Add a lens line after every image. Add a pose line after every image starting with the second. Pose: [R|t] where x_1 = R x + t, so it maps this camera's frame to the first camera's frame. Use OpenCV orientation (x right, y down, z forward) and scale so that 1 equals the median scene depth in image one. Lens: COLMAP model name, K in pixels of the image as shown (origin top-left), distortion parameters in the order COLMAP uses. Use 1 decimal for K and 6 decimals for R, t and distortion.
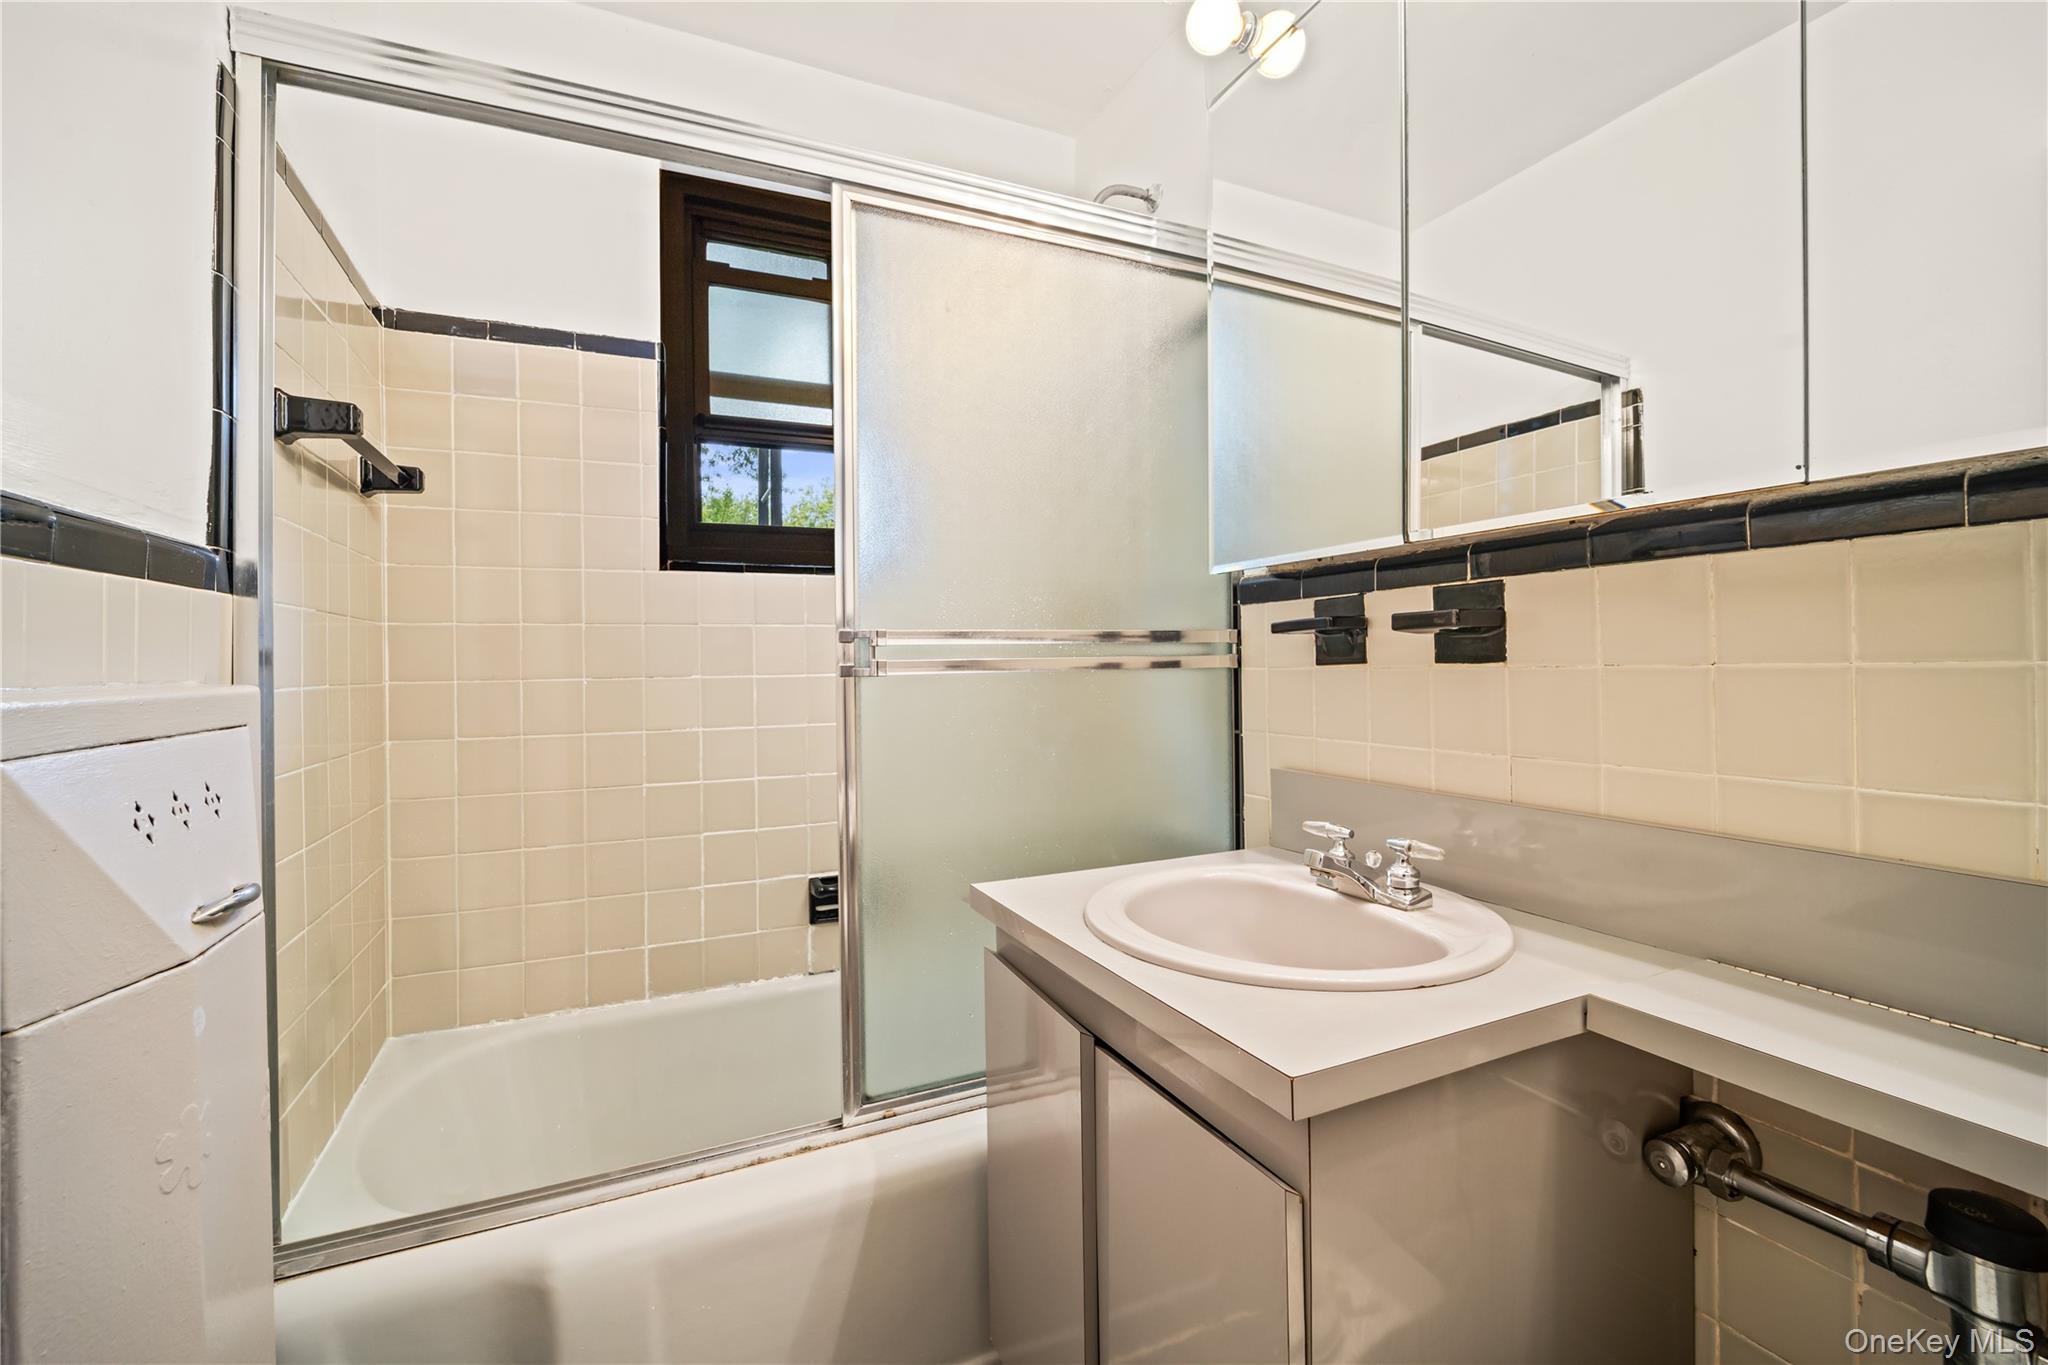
lens RADIAL K [[895.9, 0, 1024.0], [0, 895.9, 682.5], [0, 0, 1]] dist [0.000151, 0.000025]
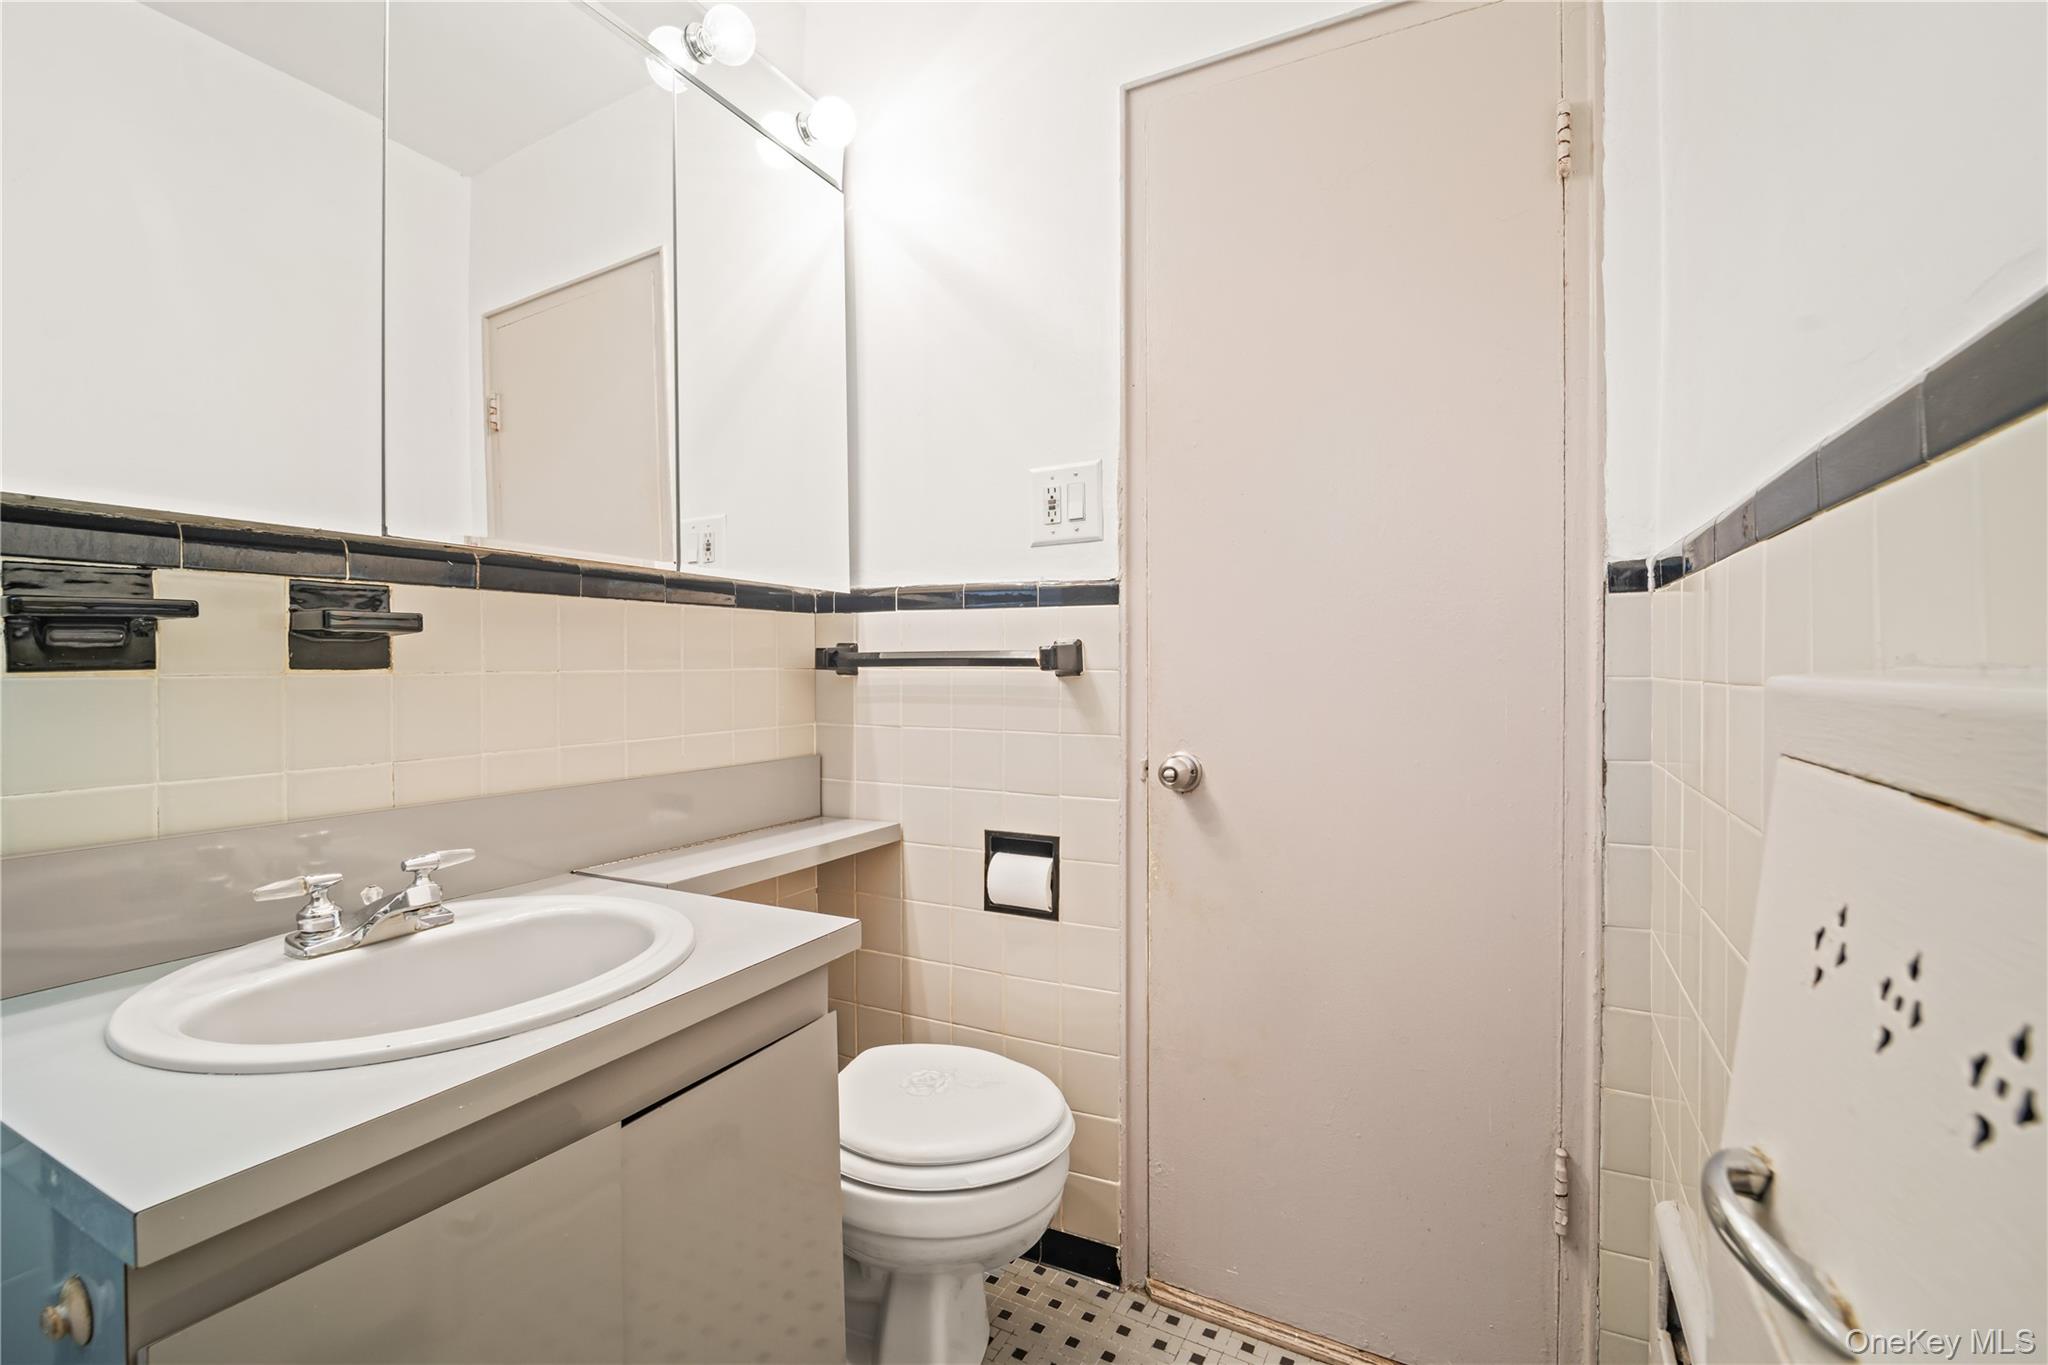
lens RADIAL K [[895.9, 0, 1024.0], [0, 895.9, 682.5], [0, 0, 1]] dist [0.000151, 0.000025]
pose [[-0.590150, 0.001925, 0.807291, -0.692295], [0.025637, 0.999537, 0.016357, -0.005255], [-0.806886, 0.030349, -0.589927, 1.018270]]
